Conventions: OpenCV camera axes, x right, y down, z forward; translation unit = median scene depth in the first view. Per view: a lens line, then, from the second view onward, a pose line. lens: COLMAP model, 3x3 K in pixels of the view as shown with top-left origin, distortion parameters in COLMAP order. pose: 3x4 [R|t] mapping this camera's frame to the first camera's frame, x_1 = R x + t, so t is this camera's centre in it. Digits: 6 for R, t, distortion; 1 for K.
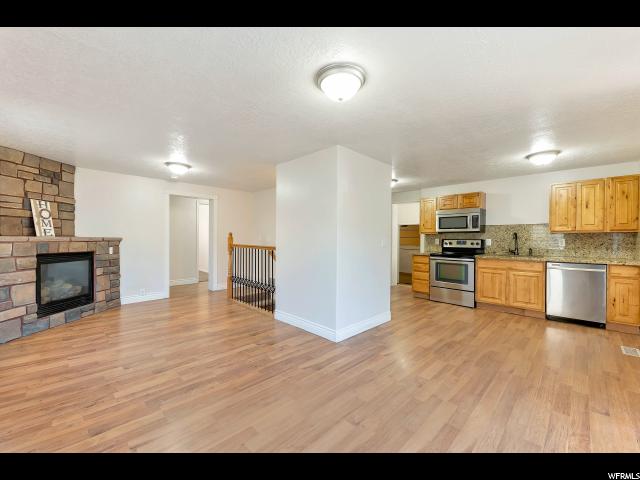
lens RADIAL K [[249.6, 0, 320.4], [0, 249.6, 239.1], [0, 0, 1]] dist [-0.014804, -0.000618]
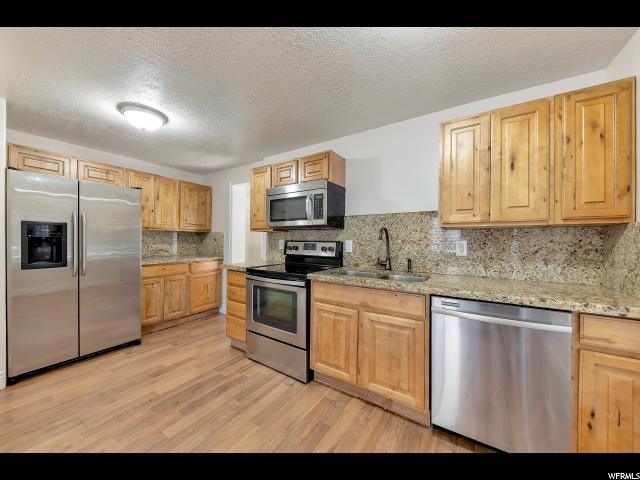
lens RADIAL K [[233.8, 0, 318.7], [0, 233.8, 240.5], [0, 0, 1]] dist [-0.002437, -0.000116]
pose [[0.971720, 0.003751, 0.236104, 0.599823], [-0.003361, 0.999992, -0.002057, 0.001367], [-0.236110, 0.001205, 0.971726, 0.619830]]
